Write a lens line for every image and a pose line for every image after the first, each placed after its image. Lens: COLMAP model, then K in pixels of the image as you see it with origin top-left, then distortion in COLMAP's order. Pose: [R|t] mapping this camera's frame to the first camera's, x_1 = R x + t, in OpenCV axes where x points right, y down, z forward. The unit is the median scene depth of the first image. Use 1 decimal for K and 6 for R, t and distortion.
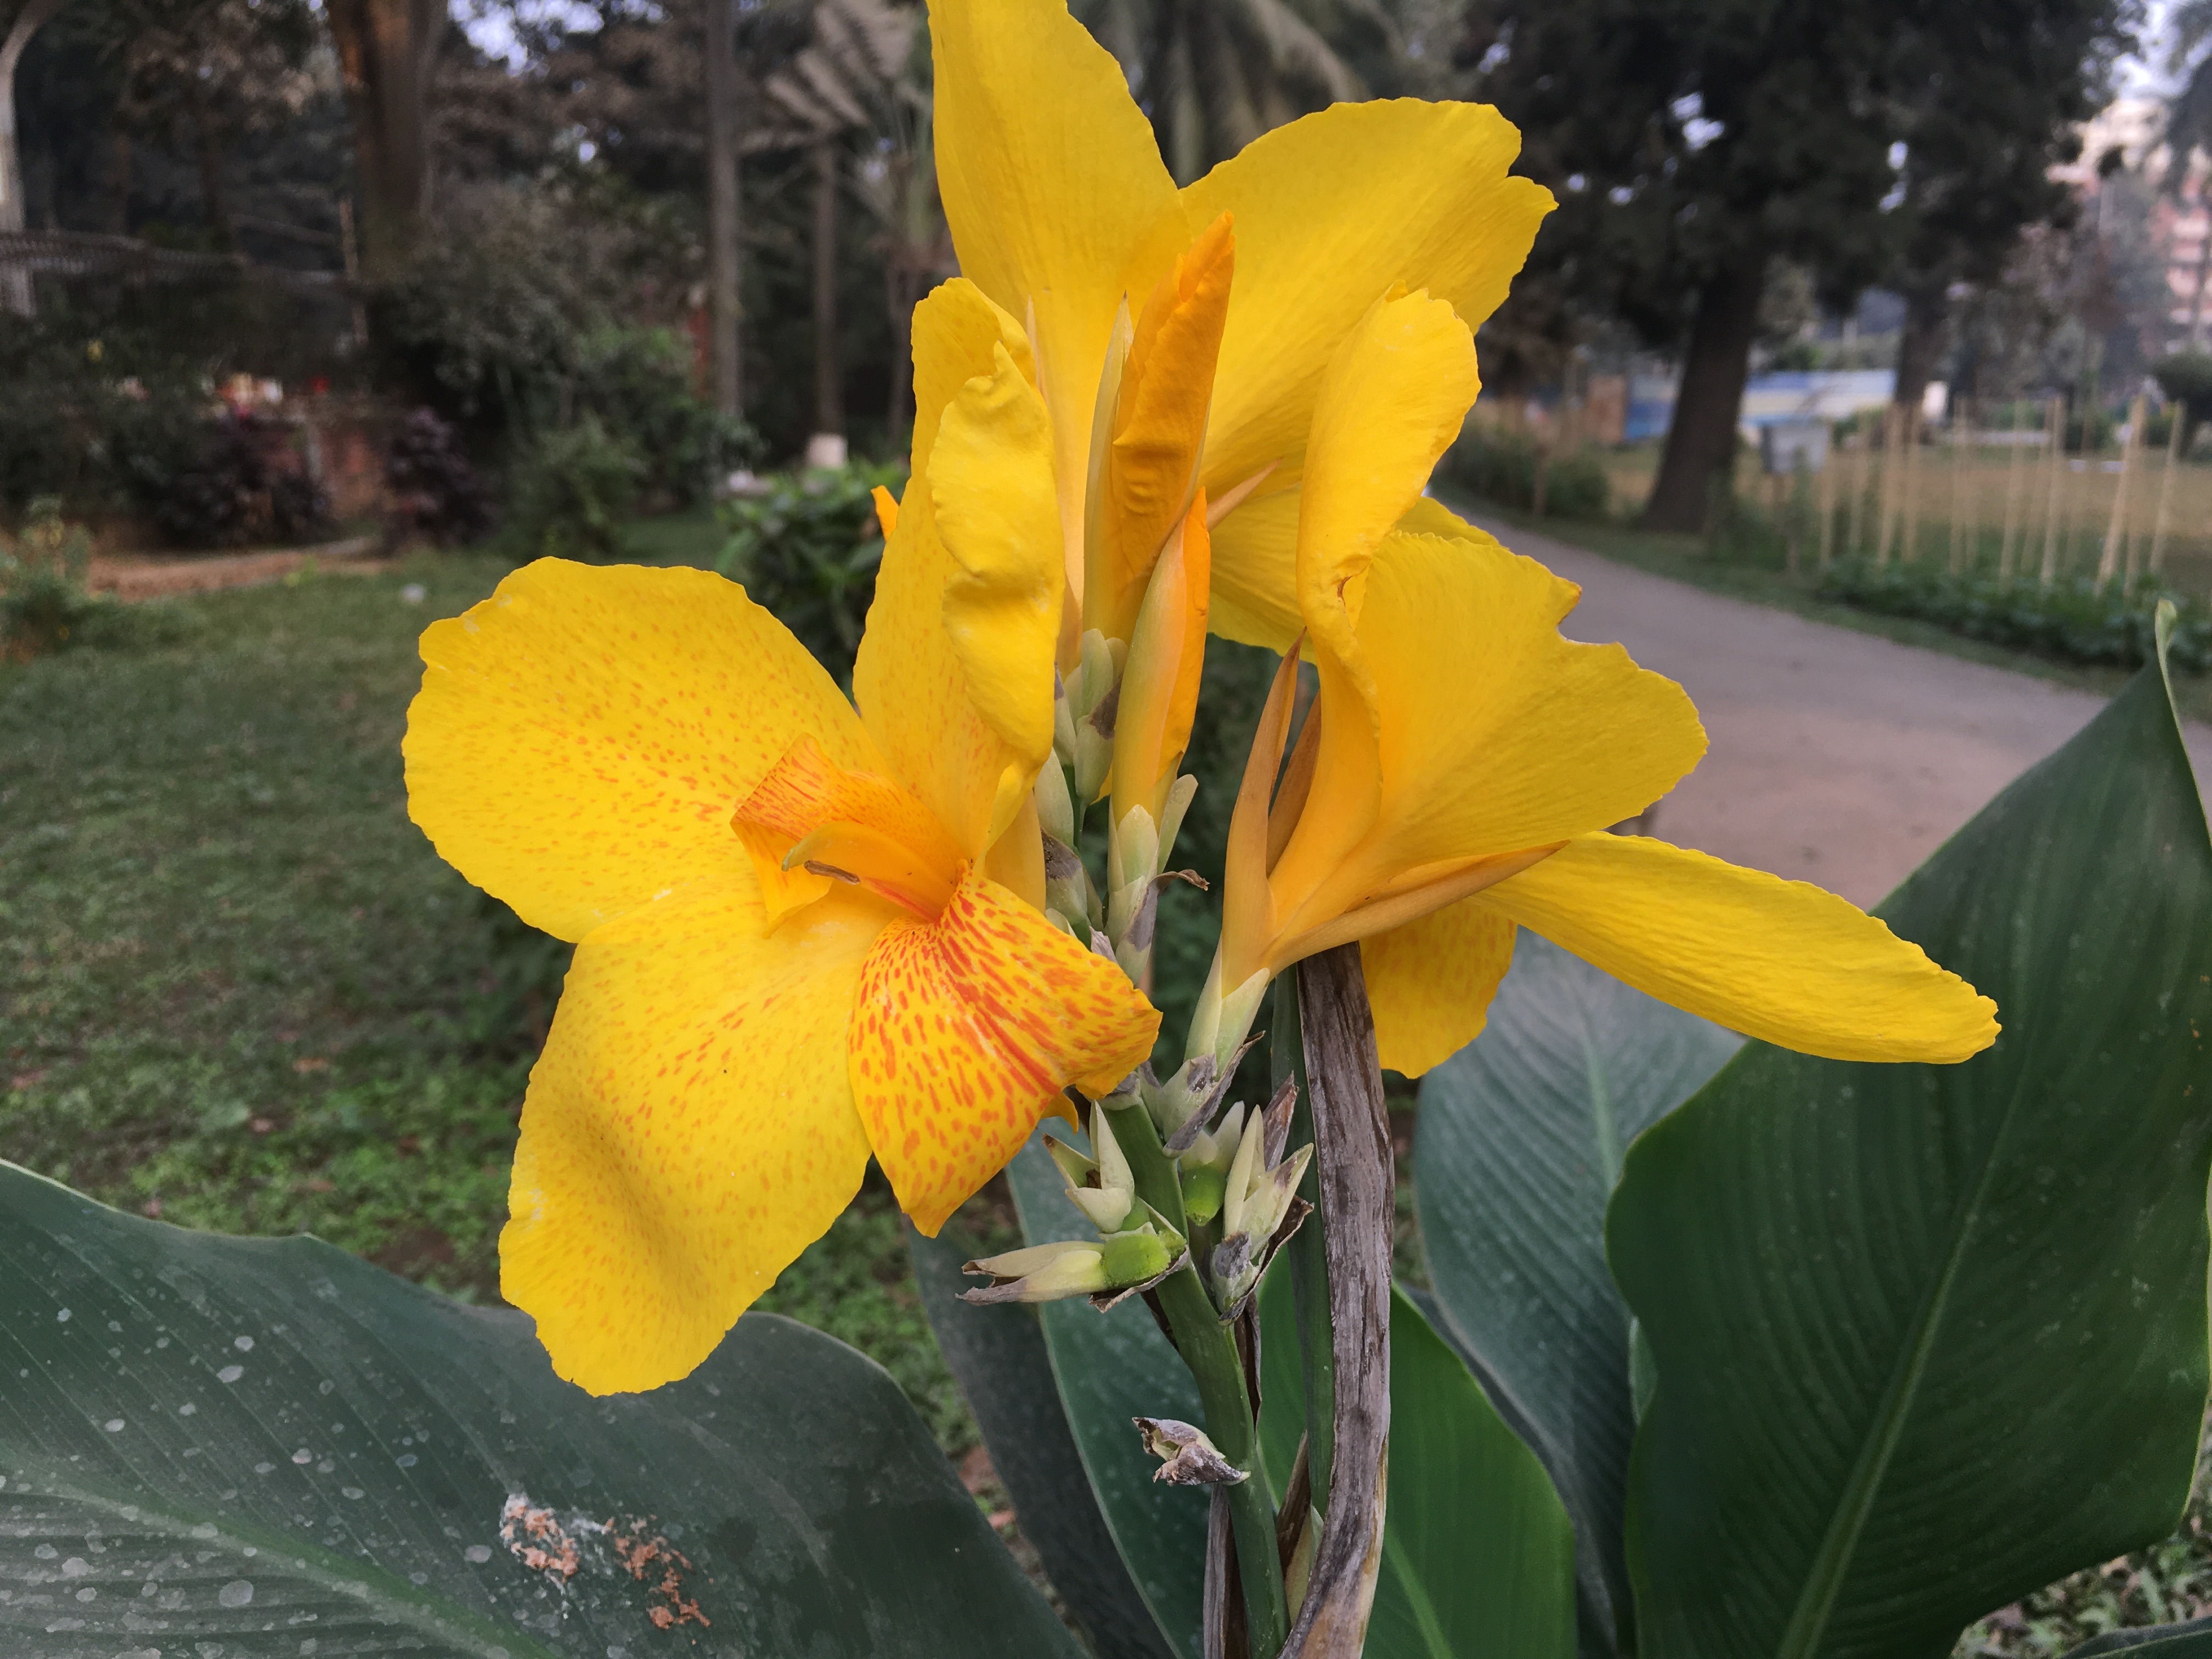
lens RADIAL K [[1892.3, 0, 1173.1], [0, 1892.3, 828.5], [0, 0, 1]] dist [0.015387, -0.003691]
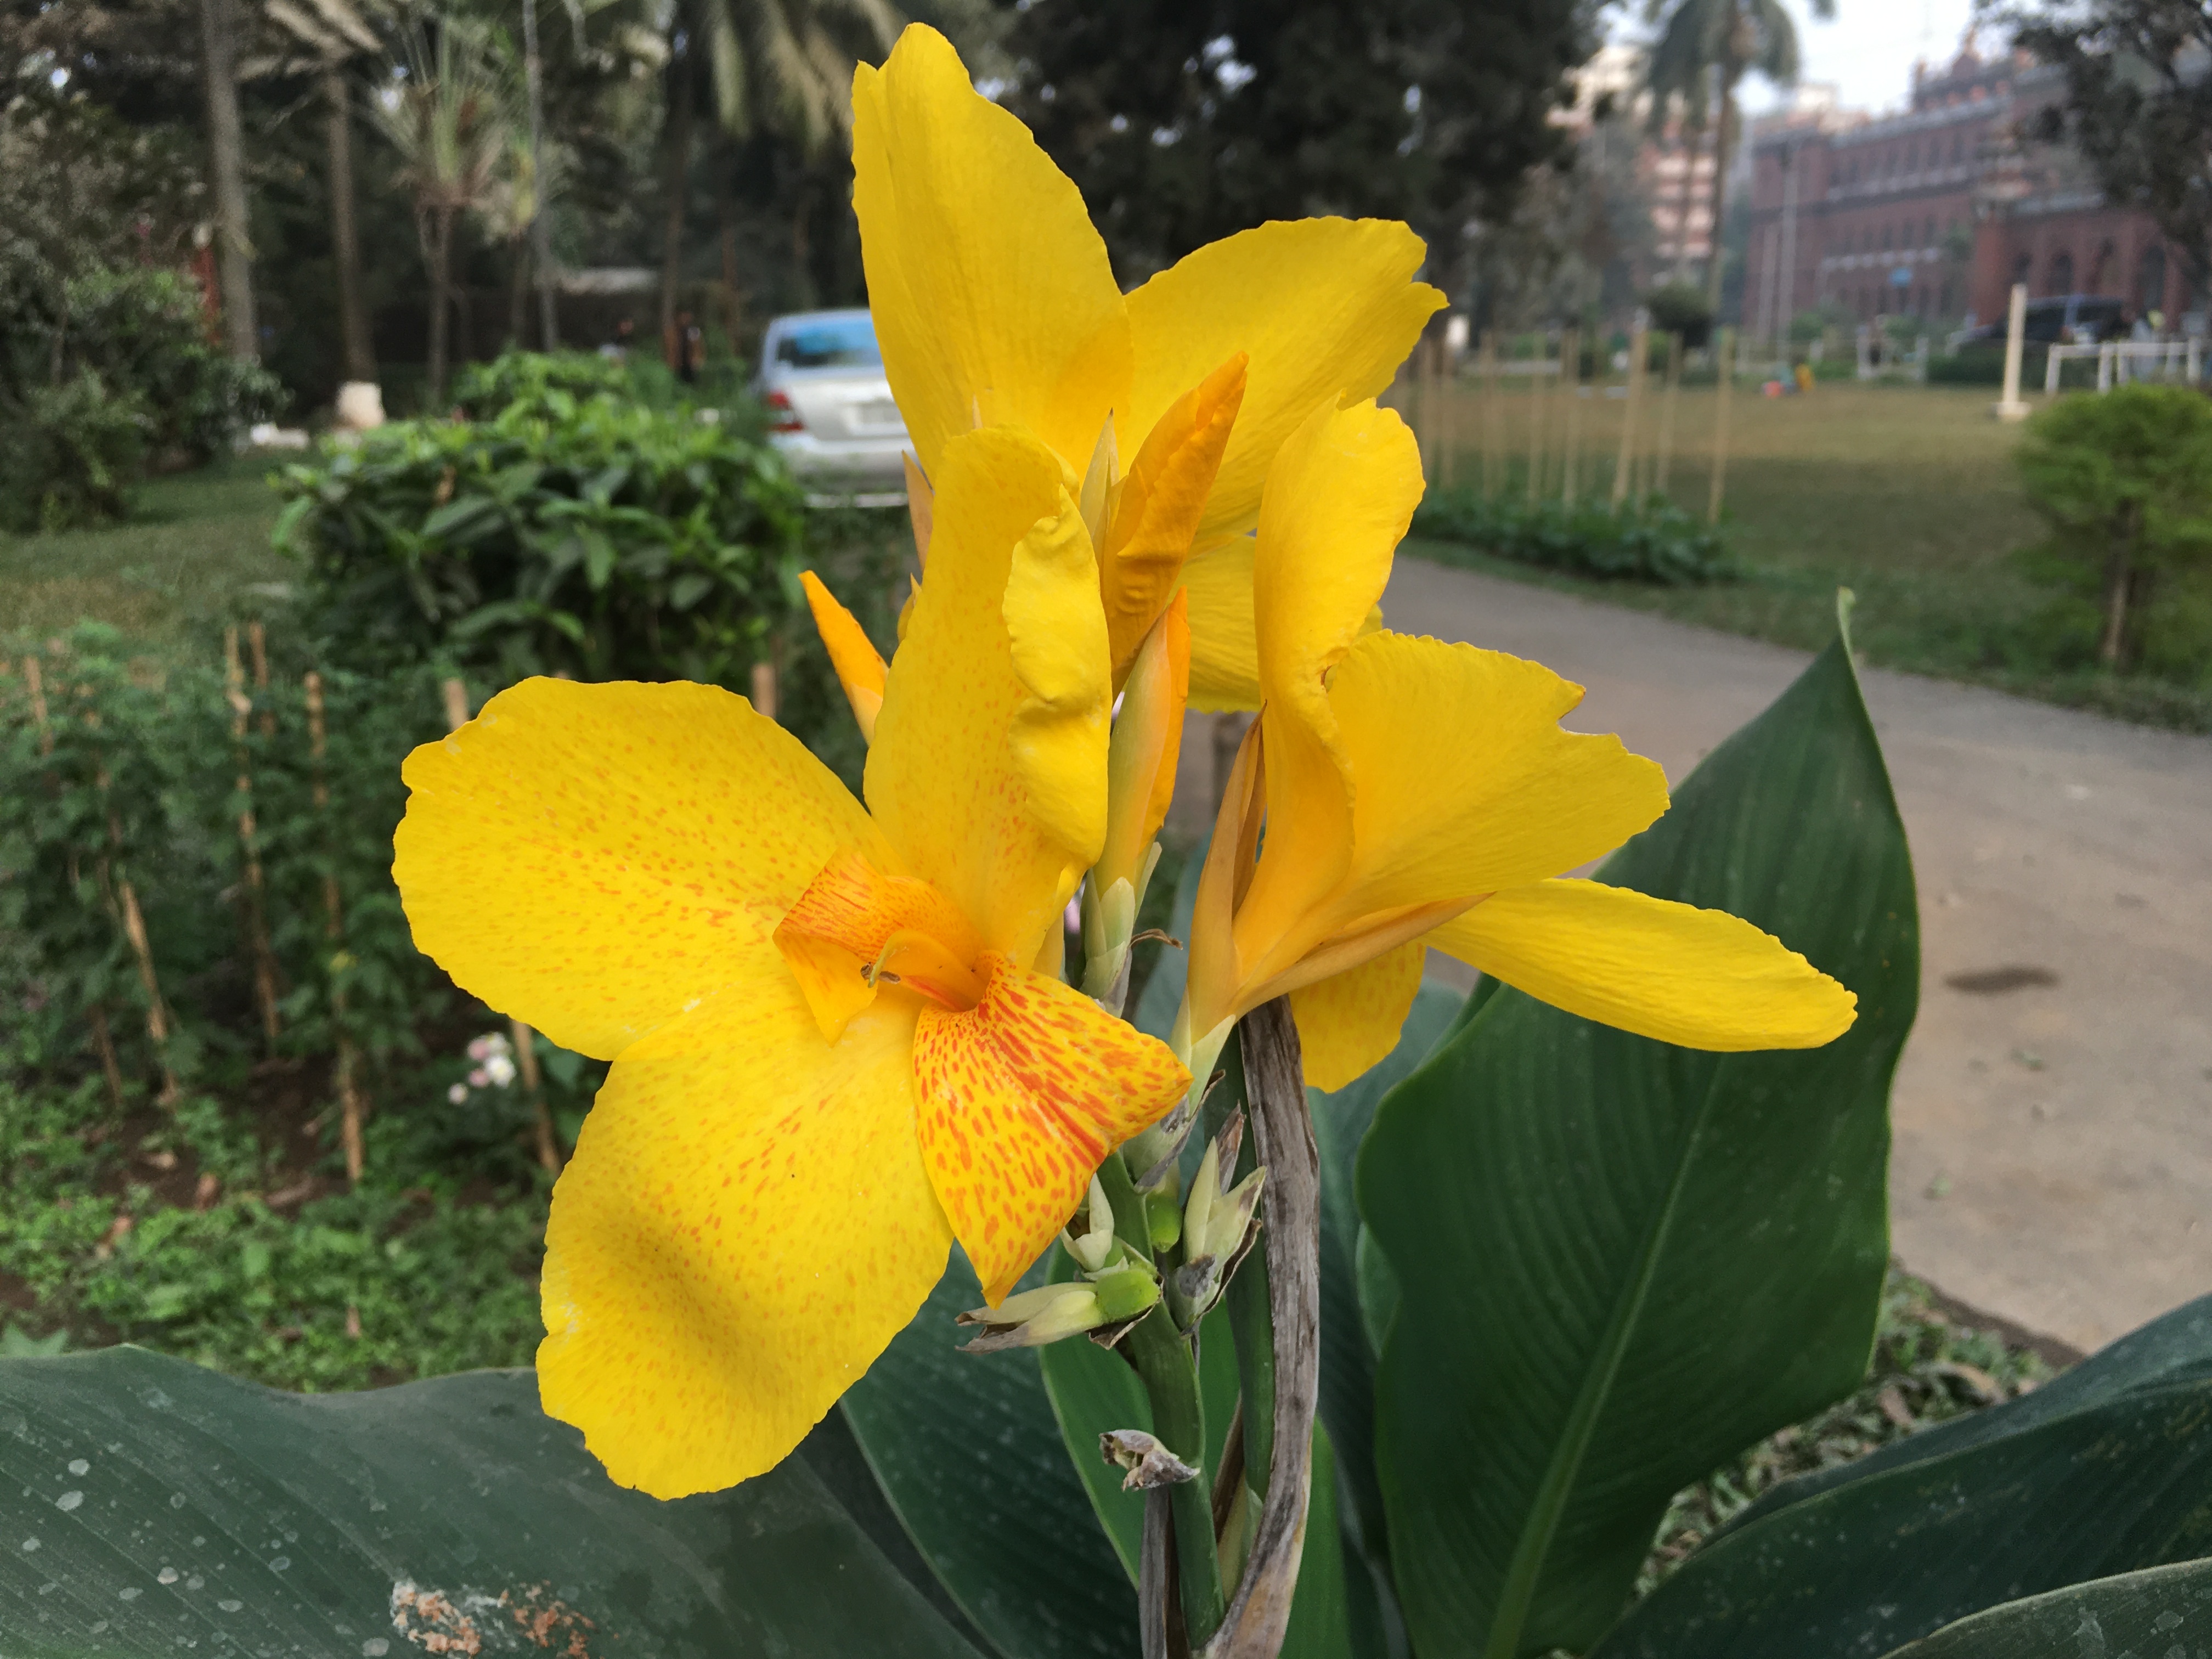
lens RADIAL K [[1877.2, 0, 1145.9], [0, 1877.2, 803.2], [0, 0, 1]] dist [0.018182, -0.012519]
pose [[0.976344, -0.065205, 0.206159, -0.183015], [0.060488, 0.997744, 0.029109, -0.069858], [-0.207592, -0.015950, 0.978085, -0.033594]]
